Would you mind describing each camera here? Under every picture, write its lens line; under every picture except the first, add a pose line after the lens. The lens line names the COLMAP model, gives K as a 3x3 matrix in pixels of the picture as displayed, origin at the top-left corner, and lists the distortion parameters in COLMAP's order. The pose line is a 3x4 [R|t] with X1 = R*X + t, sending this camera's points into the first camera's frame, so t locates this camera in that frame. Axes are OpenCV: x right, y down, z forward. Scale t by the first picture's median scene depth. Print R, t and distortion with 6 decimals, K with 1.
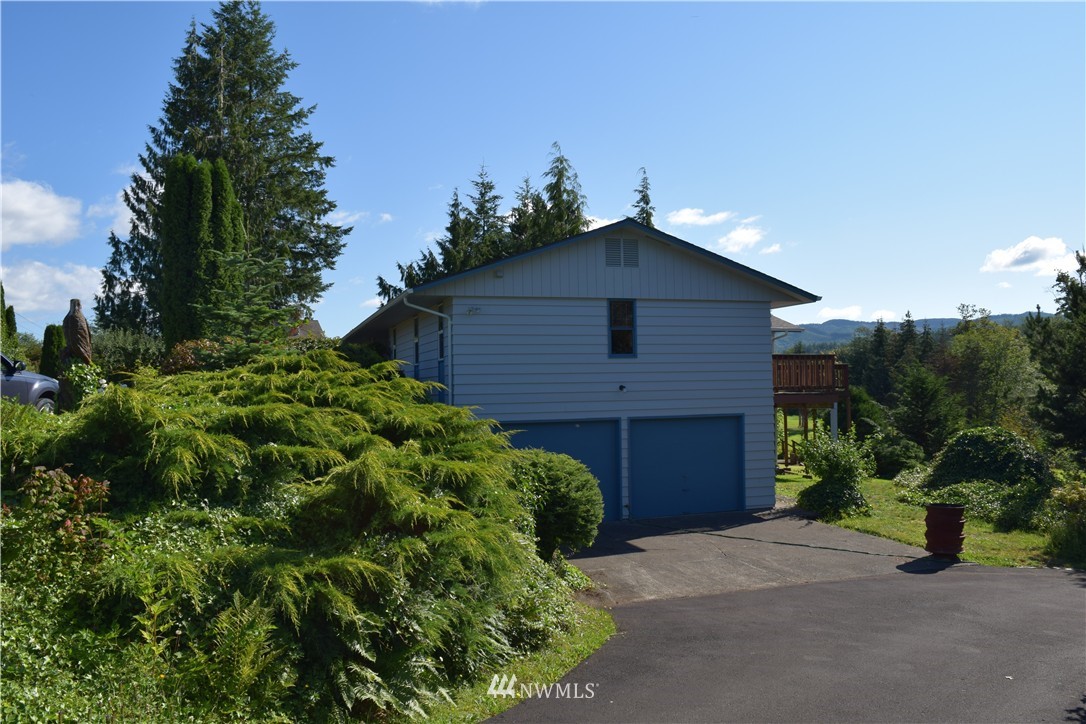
lens RADIAL K [[836.5, 0, 543.0], [0, 836.5, 362.0], [0, 0, 1]] dist [-0.078514, 0.000678]
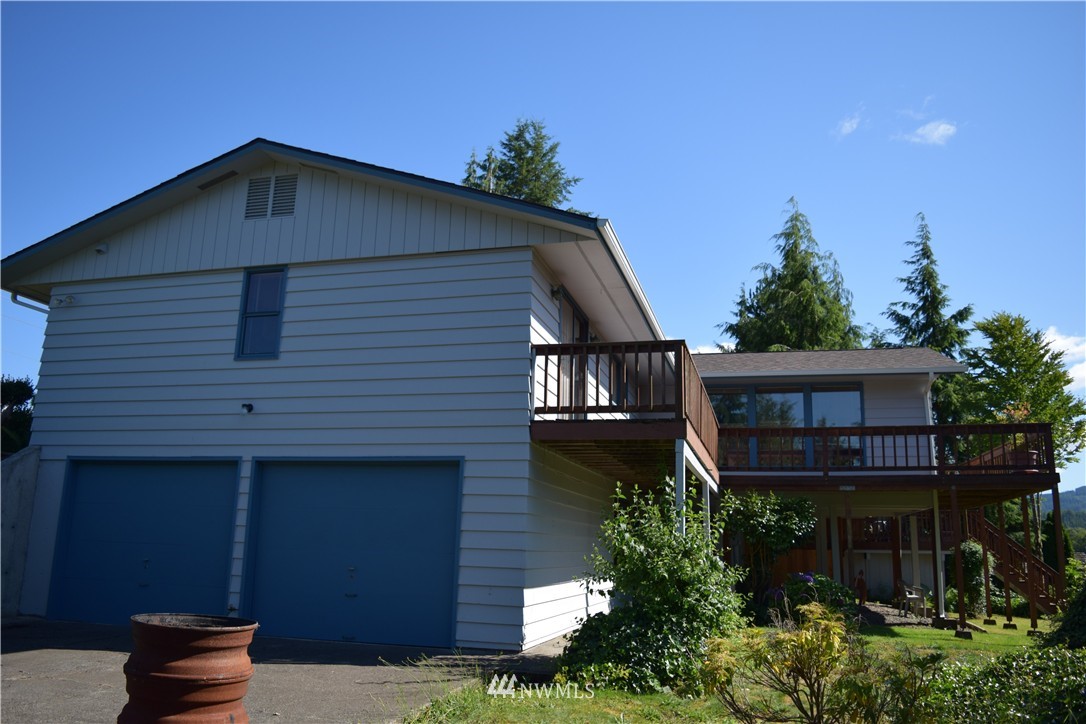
lens RADIAL K [[836.5, 0, 543.0], [0, 836.5, 362.0], [0, 0, 1]] dist [-0.078514, 0.000678]
pose [[0.843977, -0.078492, -0.530606, 0.584898], [-0.019138, 0.984198, -0.176032, 0.098046], [0.536039, 0.158722, 0.829138, 0.605195]]
